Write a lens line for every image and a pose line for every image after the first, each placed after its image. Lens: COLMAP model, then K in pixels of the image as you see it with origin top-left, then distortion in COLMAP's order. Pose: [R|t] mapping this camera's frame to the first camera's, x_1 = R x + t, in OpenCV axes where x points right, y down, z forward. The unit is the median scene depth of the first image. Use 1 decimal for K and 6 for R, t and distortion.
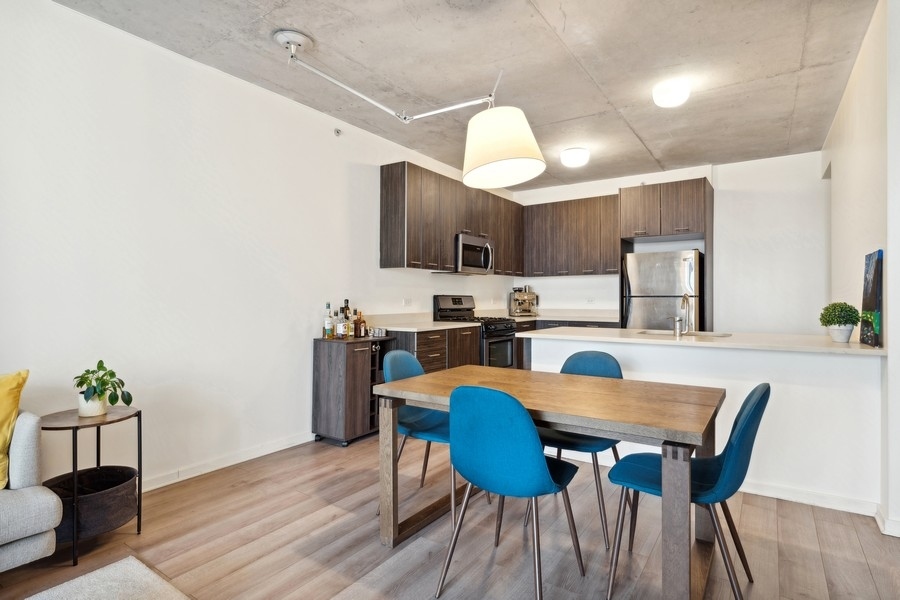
lens RADIAL K [[470.3, 0, 446.4], [0, 470.3, 297.4], [0, 0, 1]] dist [0.000887, 0.000025]
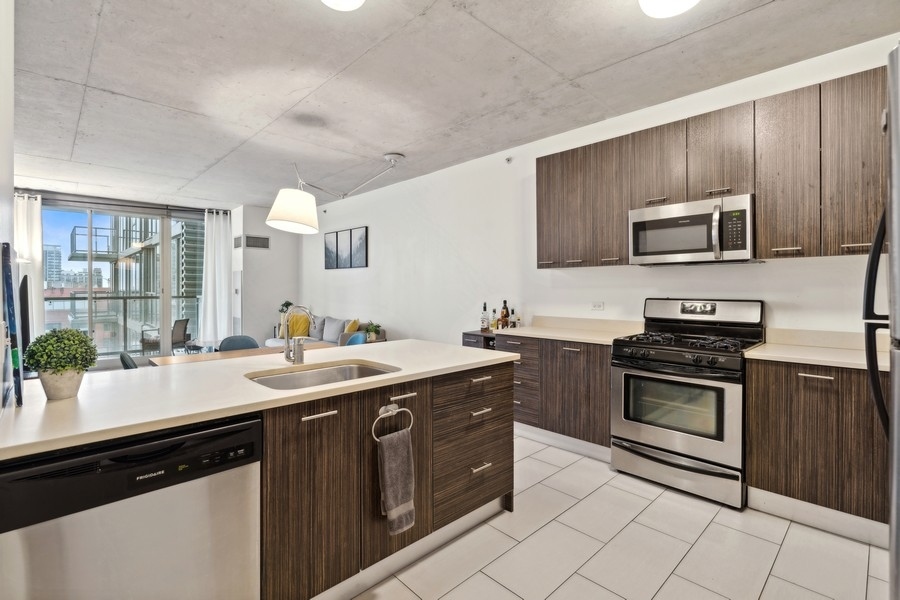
lens RADIAL K [[418.8, 0, 445.7], [0, 418.8, 287.6], [0, 0, 1]] dist [-0.004231, 0.000018]
pose [[-0.208305, -0.002585, -0.978061, 0.713518], [0.002272, 0.999993, -0.003126, -0.021085], [0.978061, -0.002874, -0.208297, 0.901573]]
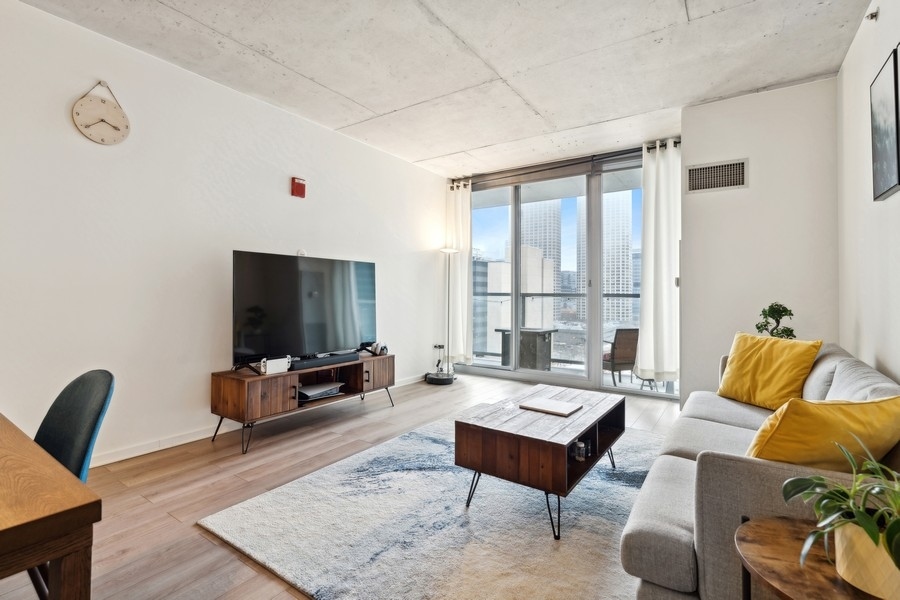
lens RADIAL K [[418.8, 0, 445.7], [0, 418.8, 287.6], [0, 0, 1]] dist [-0.004231, 0.000018]
pose [[-0.999920, -0.012477, 0.001997, -0.194658], [-0.012506, 0.999800, -0.015598, 0.014142], [-0.001802, -0.015622, -0.999876, 0.620633]]
